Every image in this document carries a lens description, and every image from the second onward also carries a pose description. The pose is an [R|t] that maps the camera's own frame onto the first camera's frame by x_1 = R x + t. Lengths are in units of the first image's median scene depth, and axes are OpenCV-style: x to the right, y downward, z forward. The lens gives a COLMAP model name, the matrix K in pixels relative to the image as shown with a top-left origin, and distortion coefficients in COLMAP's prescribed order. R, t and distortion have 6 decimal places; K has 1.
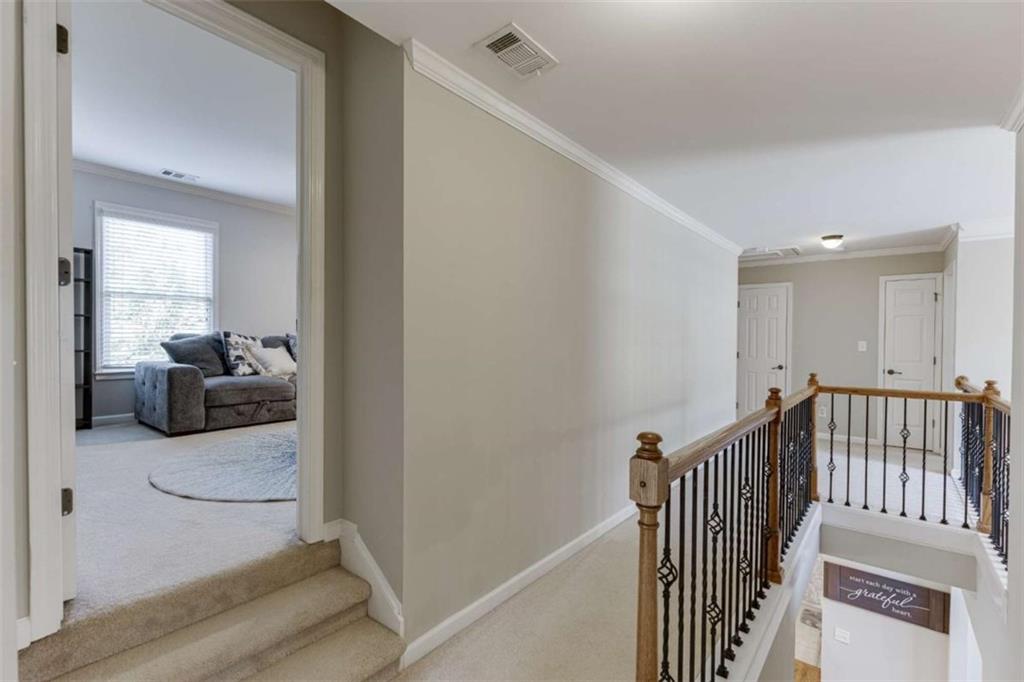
lens RADIAL K [[455.1, 0, 513.8], [0, 455.1, 341.2], [0, 0, 1]] dist [0.009336, 0.000395]
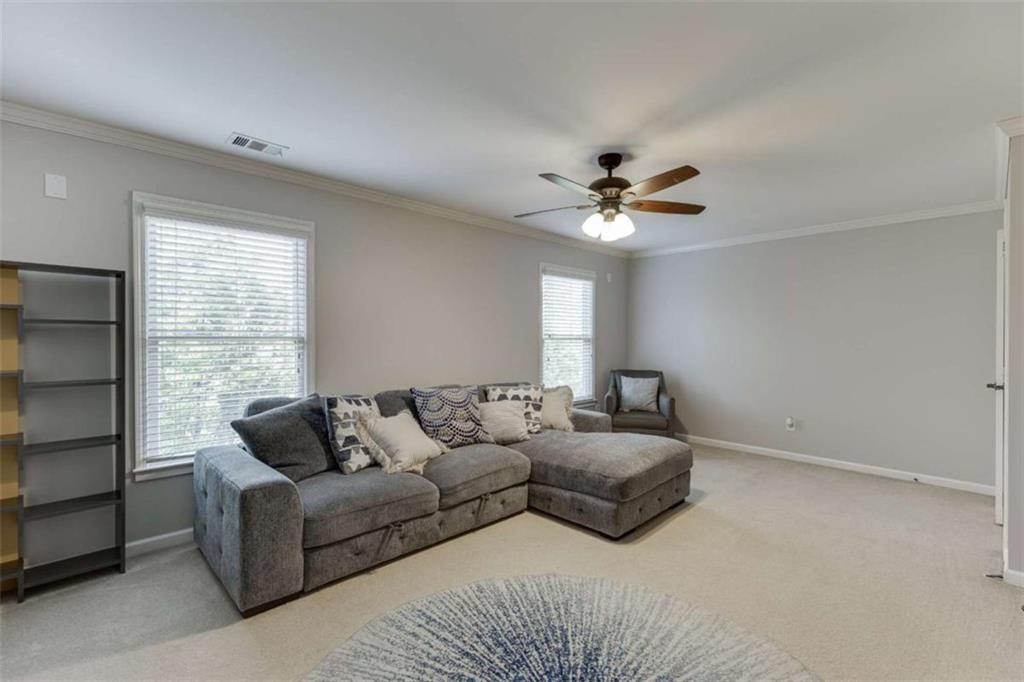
lens RADIAL K [[455.1, 0, 514.7], [0, 455.1, 339.3], [0, 0, 1]] dist [0.009336, 0.000395]
pose [[0.992833, -0.010916, -0.119011, -0.312867], [0.009986, 0.999915, -0.008412, -0.091650], [0.119093, 0.007163, 0.992857, 0.425423]]
